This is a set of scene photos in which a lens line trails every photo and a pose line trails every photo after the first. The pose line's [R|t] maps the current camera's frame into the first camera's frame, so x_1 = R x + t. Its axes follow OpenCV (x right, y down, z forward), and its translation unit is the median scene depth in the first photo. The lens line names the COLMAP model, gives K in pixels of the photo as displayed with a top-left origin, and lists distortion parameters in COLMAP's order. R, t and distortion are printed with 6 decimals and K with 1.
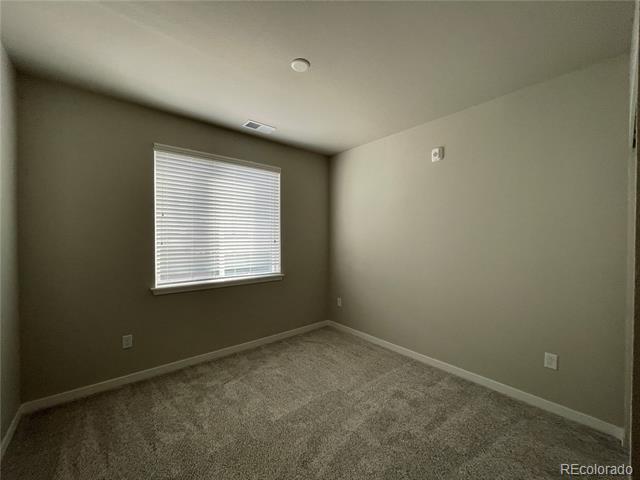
lens RADIAL K [[258.2, 0, 317.8], [0, 258.2, 240.2], [0, 0, 1]] dist [-0.001606, 0.000655]
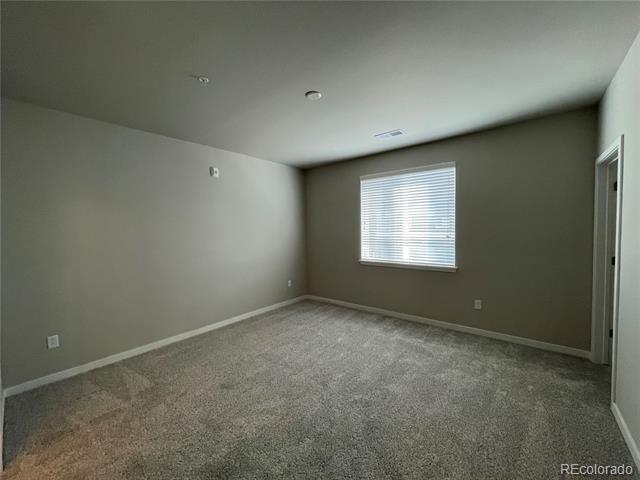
lens RADIAL K [[258.2, 0, 317.8], [0, 258.2, 240.2], [0, 0, 1]] dist [-0.001606, 0.000655]
pose [[0.188956, 0.012872, -0.981901, 0.794454], [-0.026744, 0.999611, 0.007958, 0.034698], [0.981621, 0.024756, 0.189227, 0.311779]]
